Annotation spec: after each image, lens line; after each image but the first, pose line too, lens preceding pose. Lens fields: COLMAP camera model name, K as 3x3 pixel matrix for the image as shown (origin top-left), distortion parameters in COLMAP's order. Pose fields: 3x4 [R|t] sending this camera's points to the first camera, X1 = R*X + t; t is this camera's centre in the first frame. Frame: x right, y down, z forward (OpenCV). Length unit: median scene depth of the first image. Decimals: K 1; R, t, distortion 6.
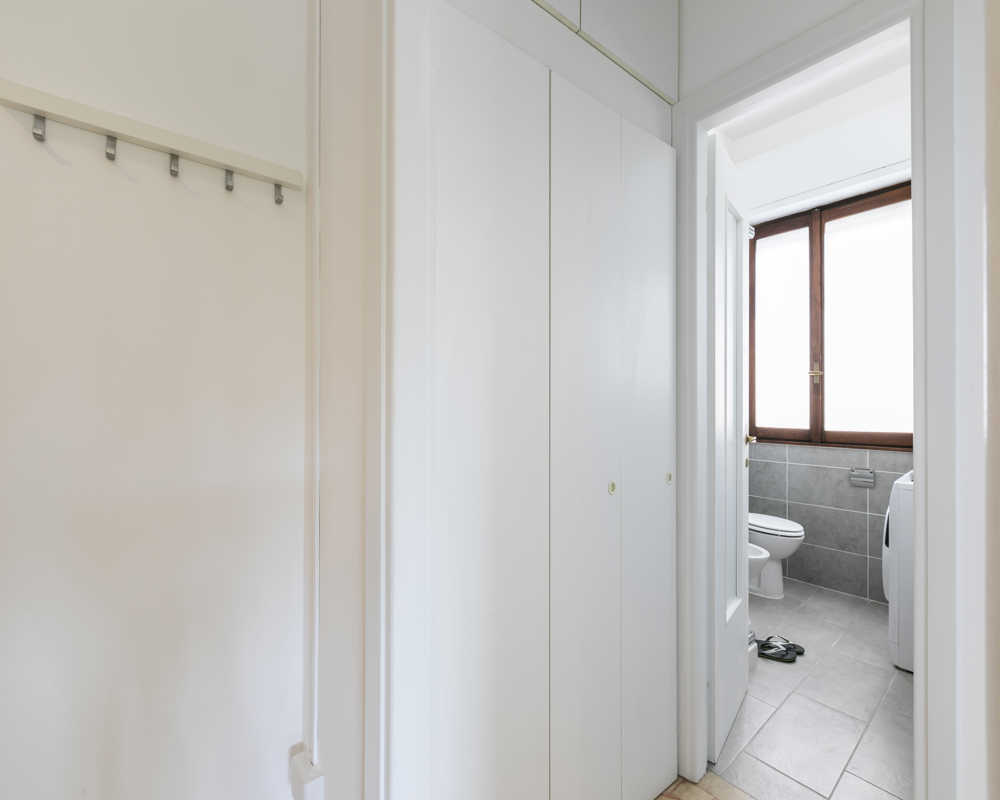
lens RADIAL K [[444.7, 0, 500.6], [0, 444.7, 400.0], [0, 0, 1]] dist [0.003451, -0.001645]
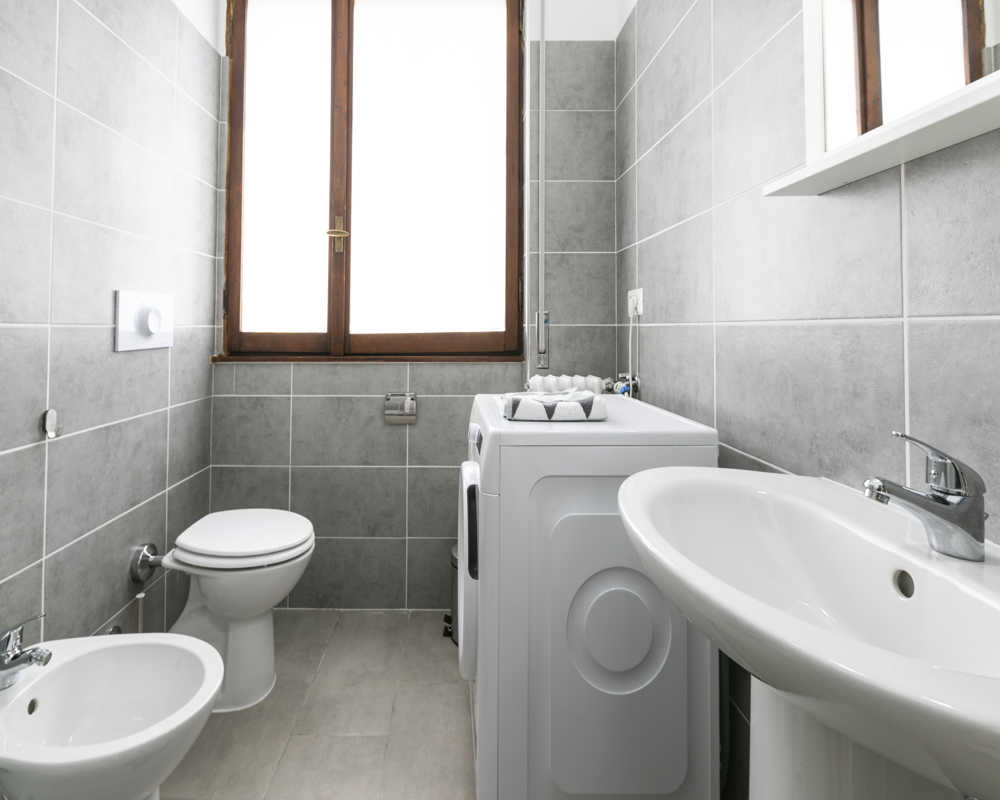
lens RADIAL K [[444.7, 0, 470.4], [0, 444.7, 323.8], [0, 0, 1]] dist [0.003451, -0.001645]
pose [[0.612213, 0.016633, 0.790518, 0.369193], [-0.011863, 0.999859, -0.011851, 0.060899], [-0.790604, -0.002122, 0.612324, 0.525742]]
